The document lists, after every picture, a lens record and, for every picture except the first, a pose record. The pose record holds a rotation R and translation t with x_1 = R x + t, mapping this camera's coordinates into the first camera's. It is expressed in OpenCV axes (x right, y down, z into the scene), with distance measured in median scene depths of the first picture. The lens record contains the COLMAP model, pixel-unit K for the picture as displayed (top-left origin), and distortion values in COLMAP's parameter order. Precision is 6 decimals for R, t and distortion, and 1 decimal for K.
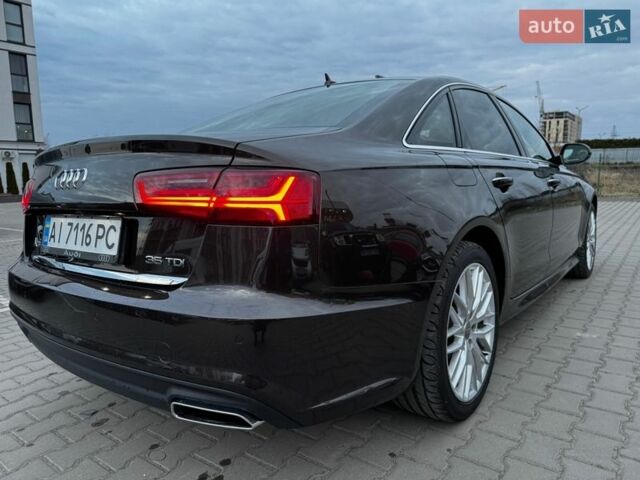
lens RADIAL K [[460.9, 0, 320.0], [0, 460.9, 240.0], [0, 0, 1]] dist [0.002888, 0.001726]
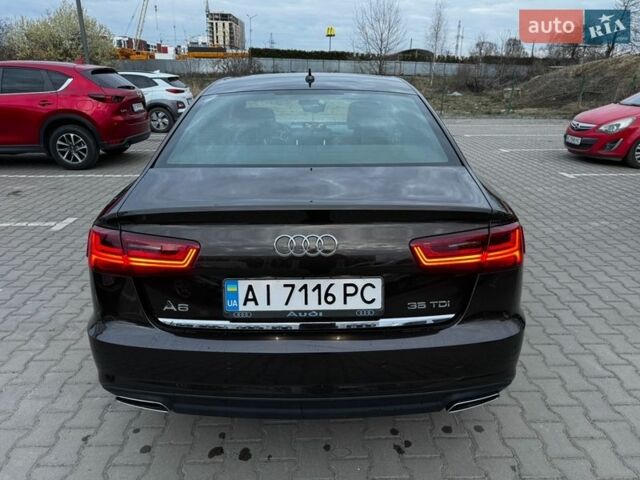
lens RADIAL K [[472.7, 0, 320.5], [0, 472.7, 229.4], [0, 0, 1]] dist [0.005054, 0.000968]
pose [[0.779955, -0.168447, 0.602741, -1.022888], [0.057669, 0.978344, 0.198791, -0.334455], [-0.623173, -0.120288, 0.772778, 0.162476]]
